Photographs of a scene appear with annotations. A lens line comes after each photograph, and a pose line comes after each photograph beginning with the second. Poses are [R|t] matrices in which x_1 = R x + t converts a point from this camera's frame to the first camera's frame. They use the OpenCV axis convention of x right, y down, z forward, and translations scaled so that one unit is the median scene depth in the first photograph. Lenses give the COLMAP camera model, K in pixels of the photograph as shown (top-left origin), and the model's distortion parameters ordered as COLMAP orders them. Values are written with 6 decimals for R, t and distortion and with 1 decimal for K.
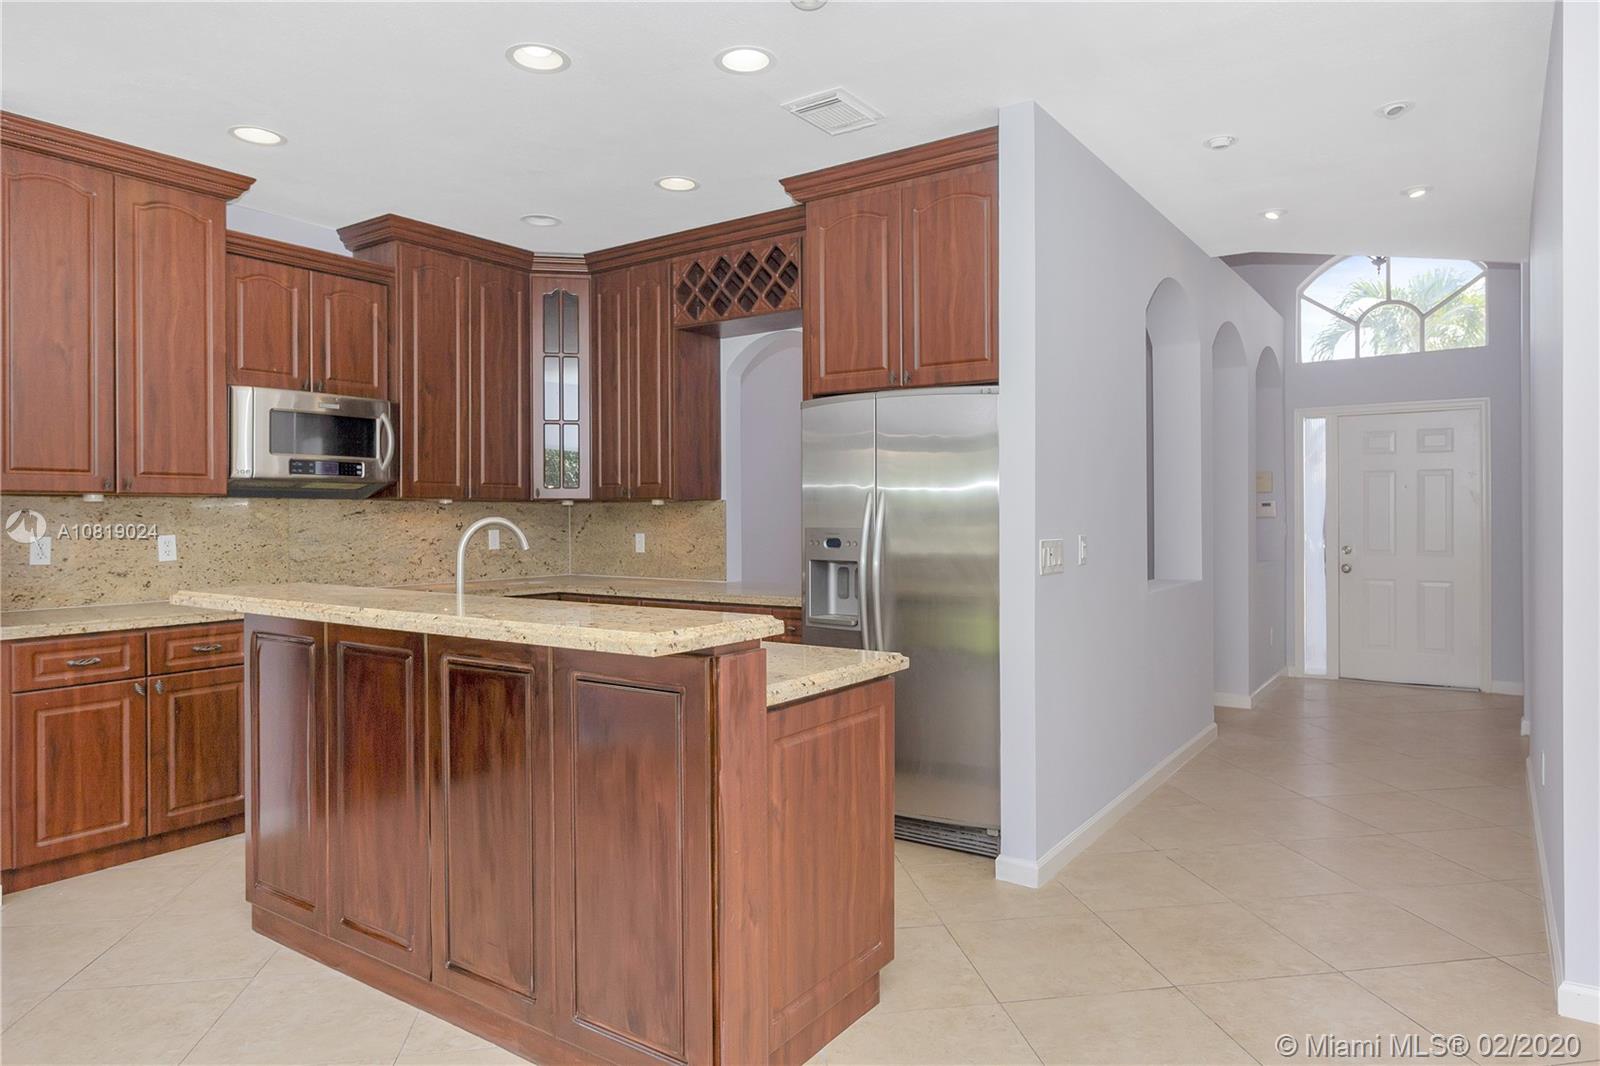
lens RADIAL K [[990.7, 0, 790.0], [0, 990.7, 507.9], [0, 0, 1]] dist [0.005952, -0.002350]
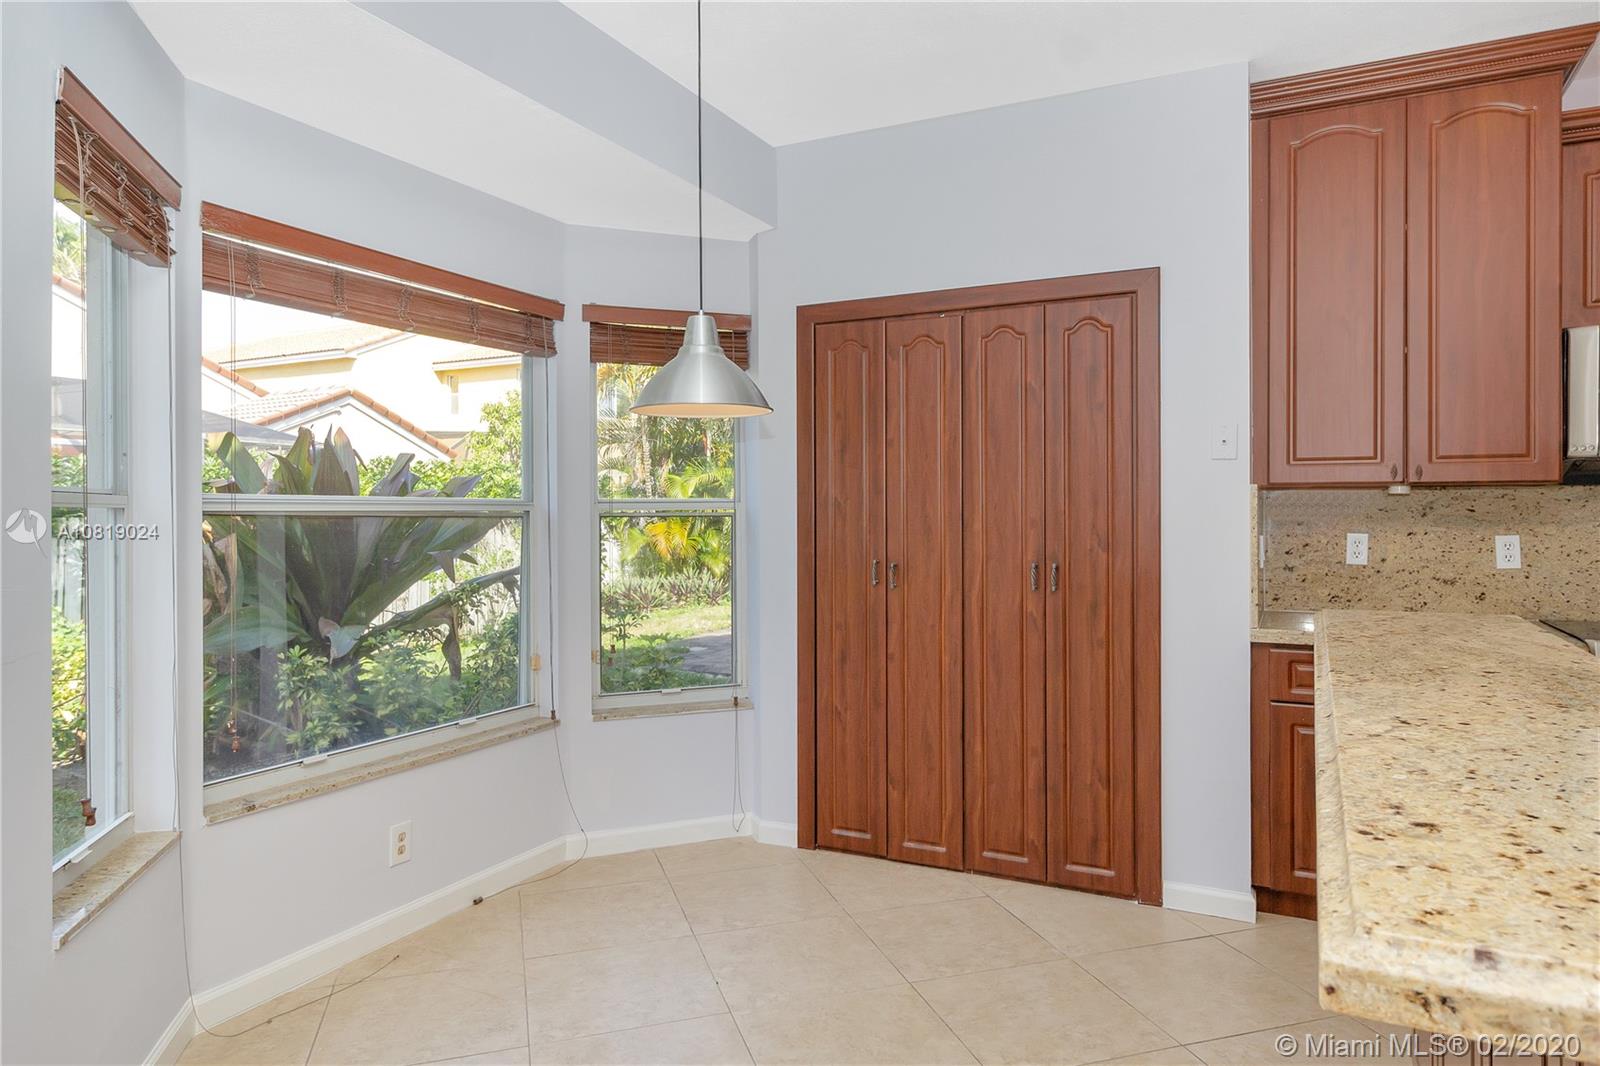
lens RADIAL K [[990.7, 0, 823.8], [0, 990.7, 507.8], [0, 0, 1]] dist [0.005952, -0.002350]
pose [[0.164149, 0.000128, -0.986436, 0.054300], [0.006404, 0.999979, 0.001196, 0.001495], [0.986415, -0.006513, 0.164145, 0.353228]]
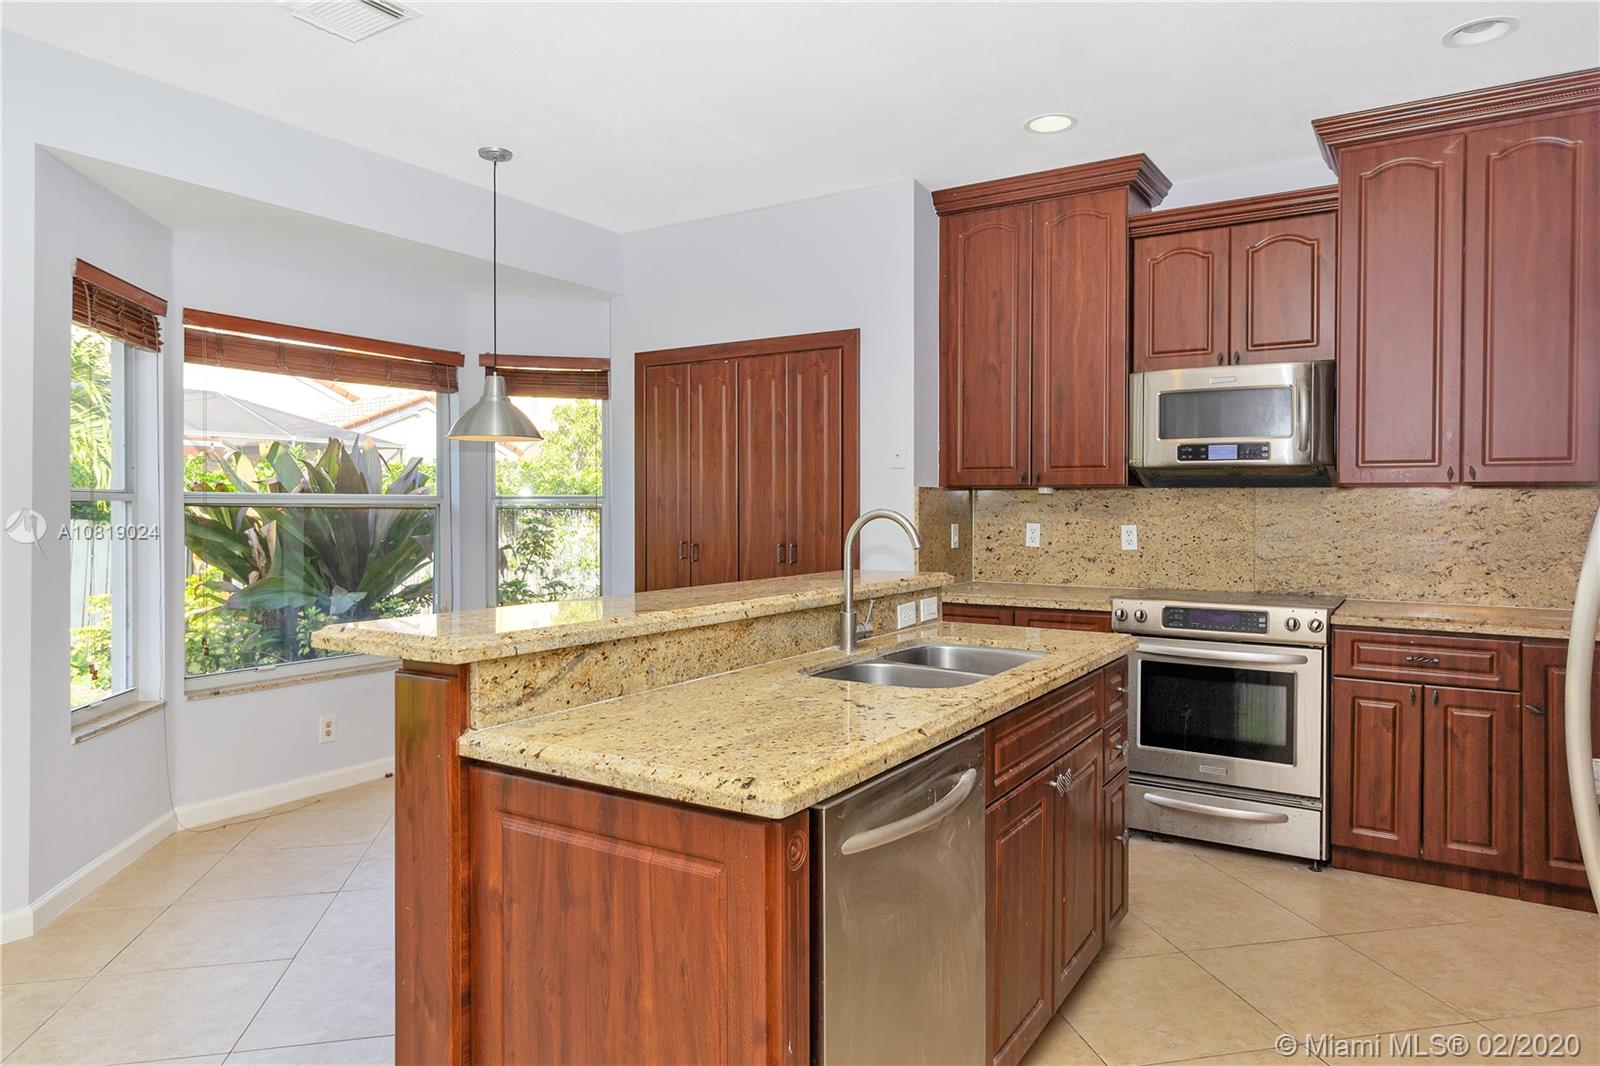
lens RADIAL K [[990.7, 0, 829.1], [0, 990.7, 508.3], [0, 0, 1]] dist [0.005952, -0.002350]
pose [[0.067516, 0.007031, -0.997693, 0.395121], [0.003246, 0.999968, 0.007267, 0.001494], [0.997713, -0.003729, 0.067491, 0.636810]]
